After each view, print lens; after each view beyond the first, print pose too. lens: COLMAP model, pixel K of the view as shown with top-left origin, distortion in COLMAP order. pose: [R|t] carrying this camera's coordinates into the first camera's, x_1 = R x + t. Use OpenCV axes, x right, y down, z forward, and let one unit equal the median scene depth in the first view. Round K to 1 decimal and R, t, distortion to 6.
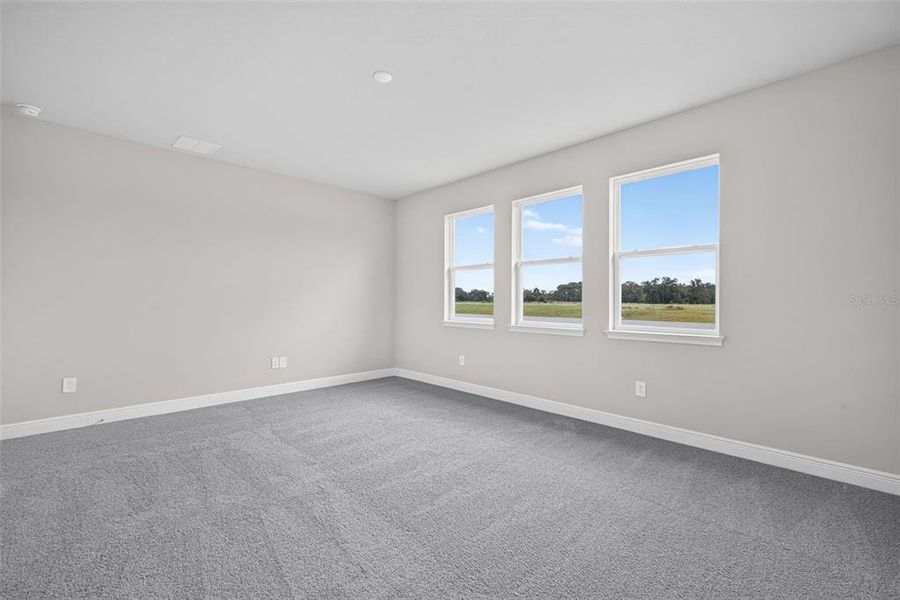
lens RADIAL K [[402.5, 0, 443.5], [0, 402.5, 297.8], [0, 0, 1]] dist [0.038035, -0.002651]
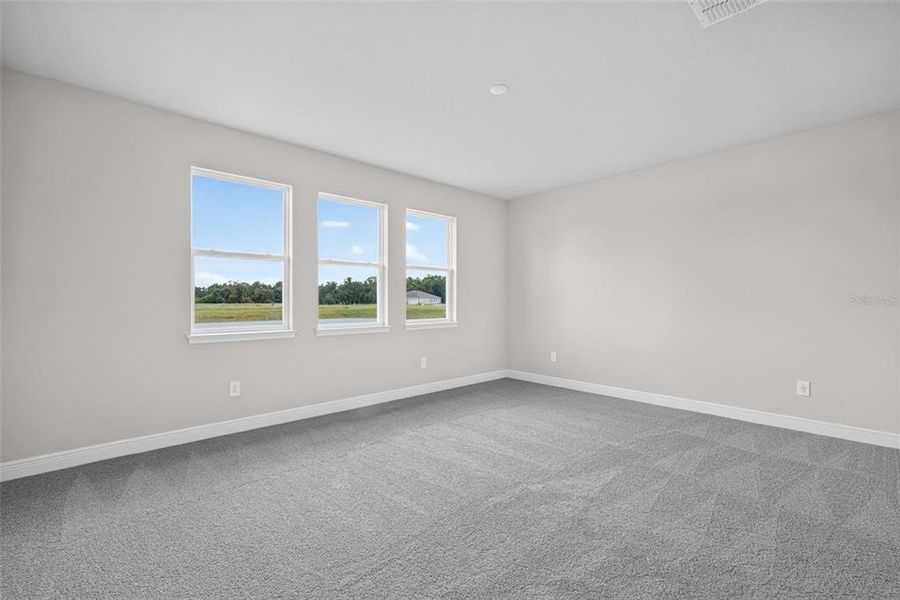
lens RADIAL K [[402.5, 0, 441.7], [0, 402.5, 296.3], [0, 0, 1]] dist [0.038035, -0.002651]
pose [[0.009840, 0.009656, 0.999905, -0.619338], [-0.013843, 0.999859, -0.009520, -0.002167], [-0.999856, -0.013748, 0.009972, 0.607907]]
